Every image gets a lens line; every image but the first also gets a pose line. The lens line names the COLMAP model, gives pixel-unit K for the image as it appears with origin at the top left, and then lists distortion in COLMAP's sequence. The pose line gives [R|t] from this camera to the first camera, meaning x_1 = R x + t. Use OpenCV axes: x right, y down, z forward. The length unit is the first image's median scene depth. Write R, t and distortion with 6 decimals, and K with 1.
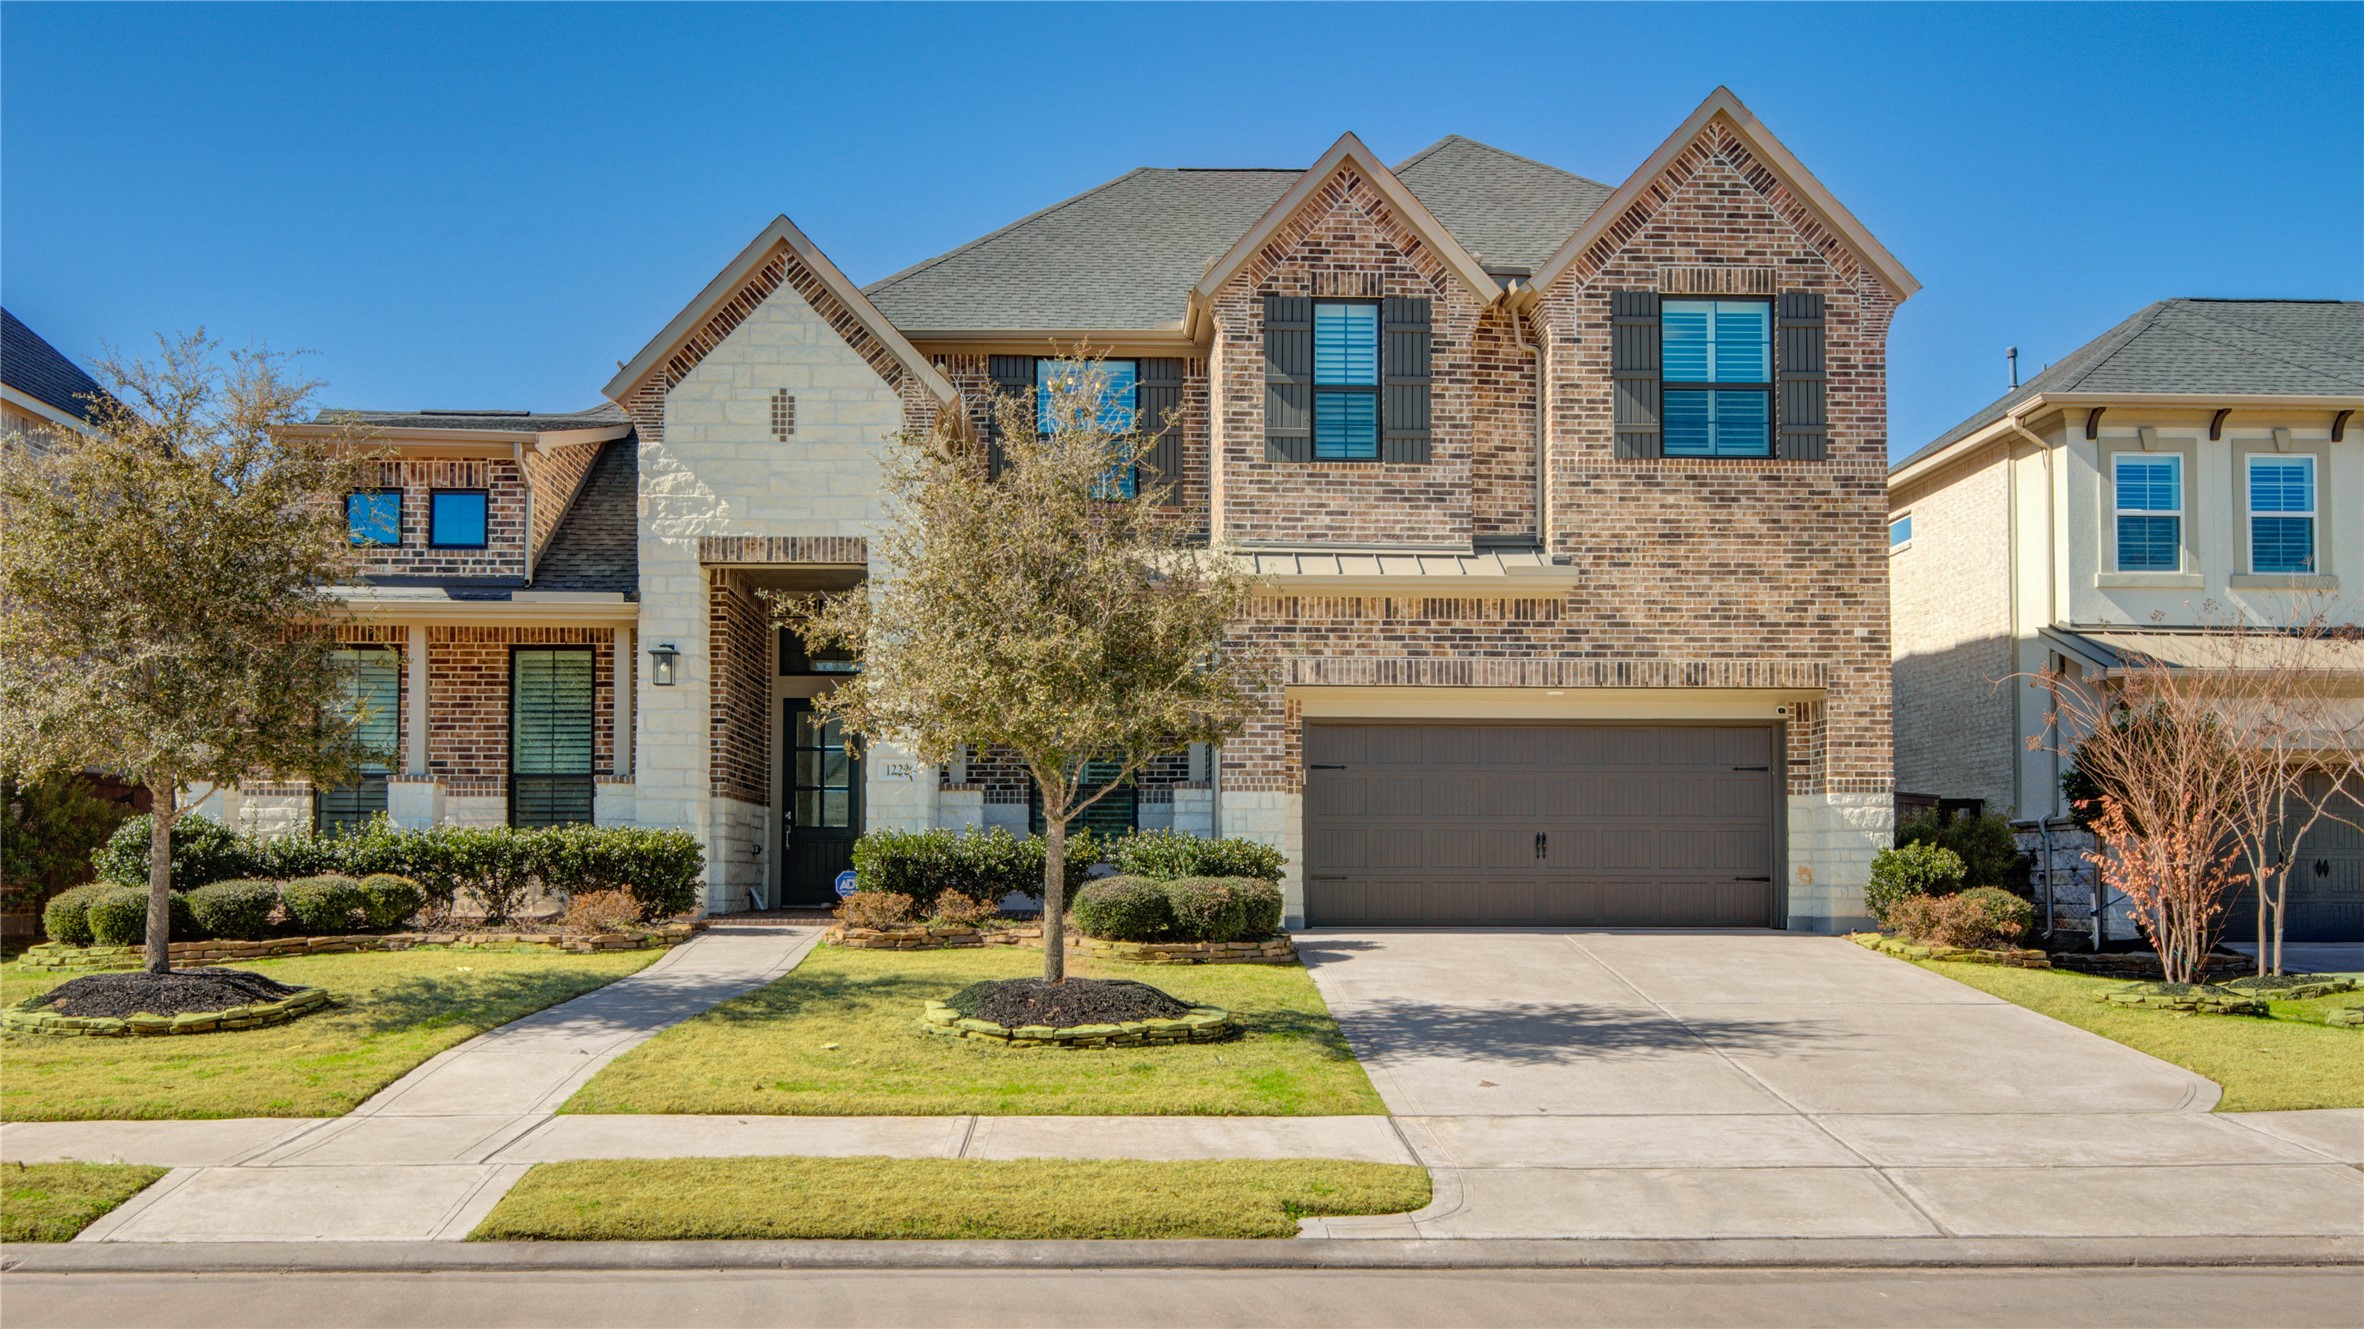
lens RADIAL K [[2313.0, 0, 1187.5], [0, 2313.0, 768.3], [0, 0, 1]] dist [0.000774, 0.003922]
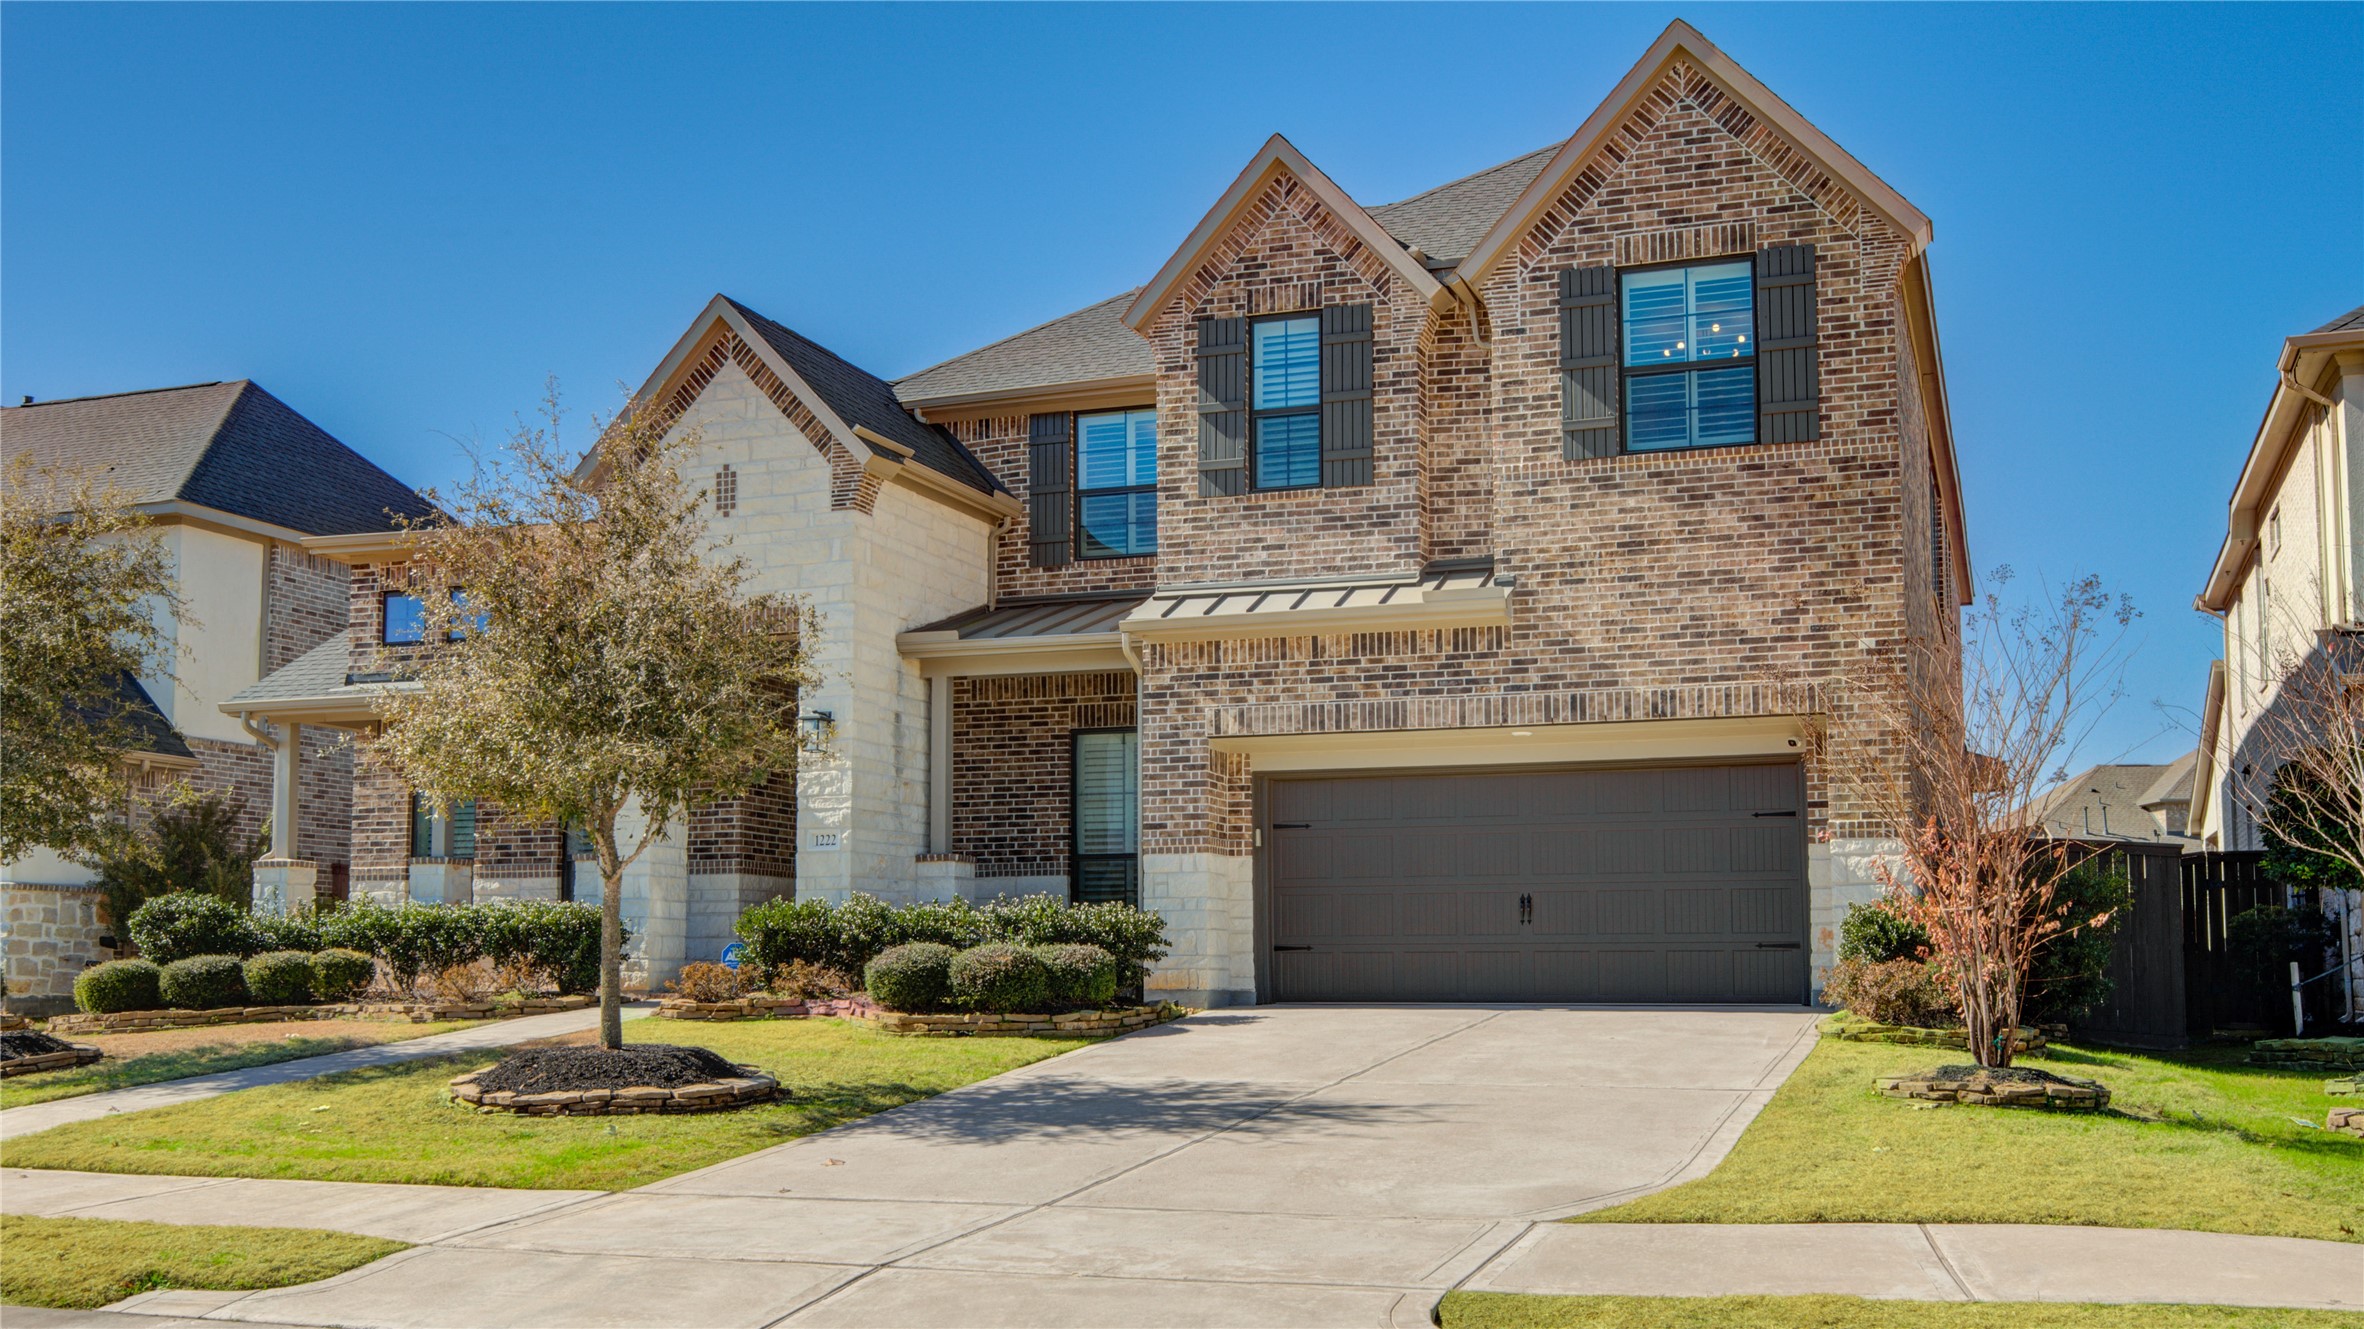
lens RADIAL K [[2313.0, 0, 1187.5], [0, 2313.0, 768.3], [0, 0, 1]] dist [0.000774, 0.003922]
pose [[0.923643, -0.038104, -0.381355, 0.380633], [0.021320, 0.998613, -0.048142, 0.020199], [0.382661, 0.036336, 0.923174, 0.148113]]
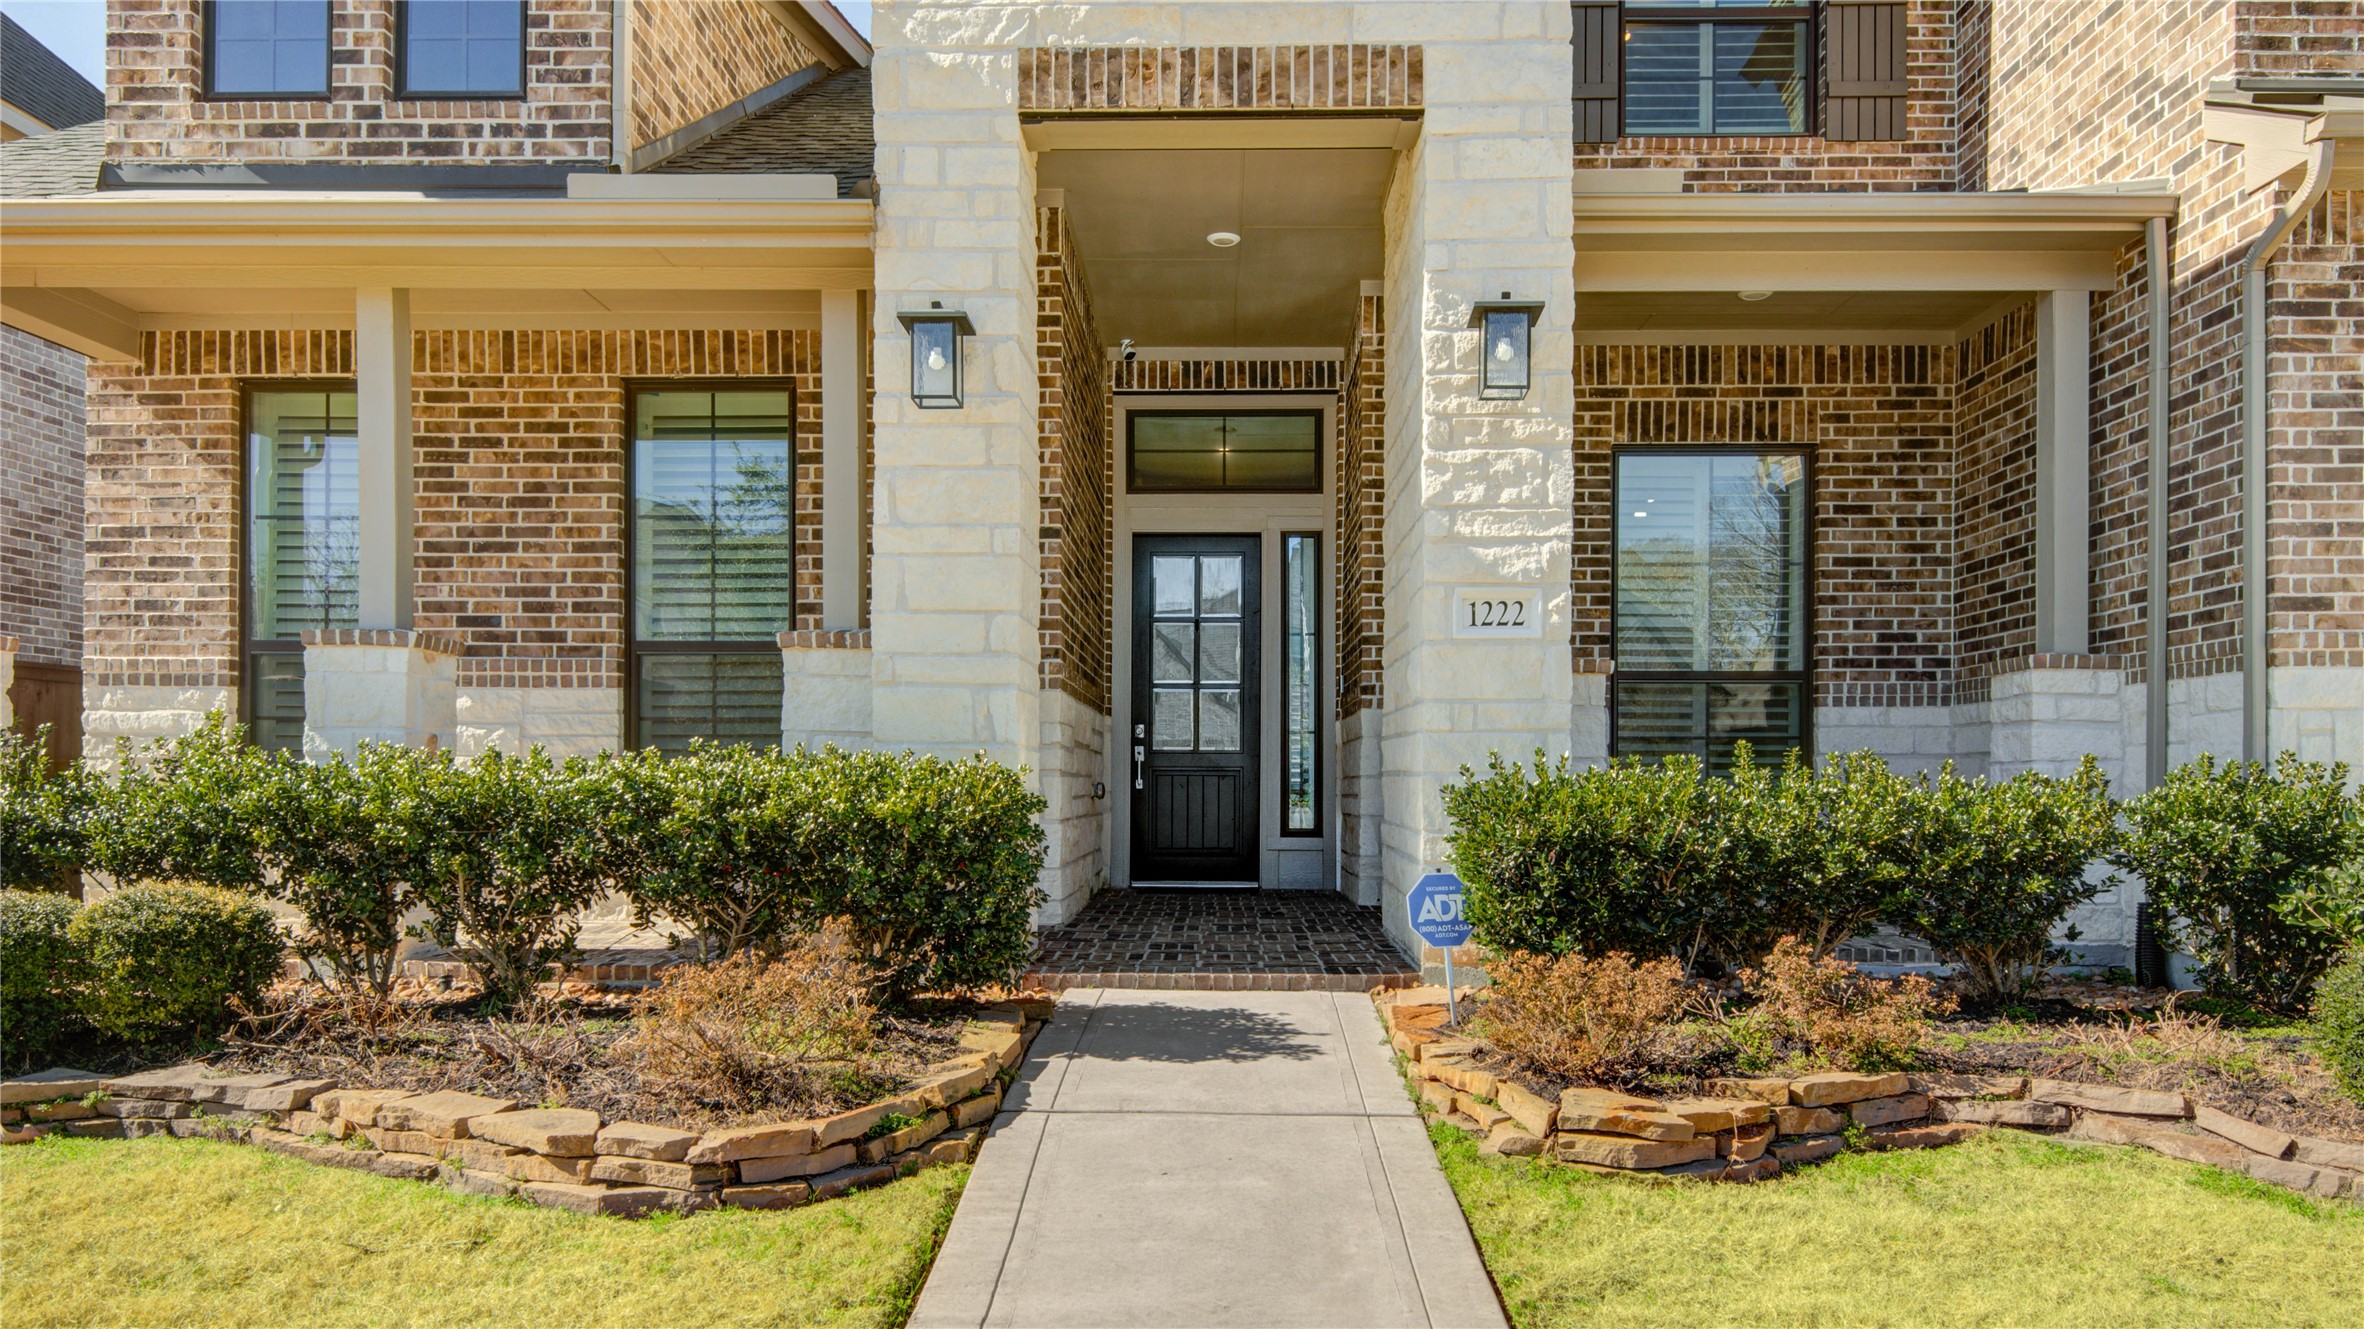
lens RADIAL K [[1610.8, 0, 1180.5], [0, 1610.8, 778.3], [0, 0, 1]] dist [0.010015, 0.000746]
pose [[0.997759, 0.003115, -0.066840, -0.157807], [-0.000219, 0.999062, 0.043297, 0.017141], [0.066912, -0.043185, 0.996824, 0.688548]]
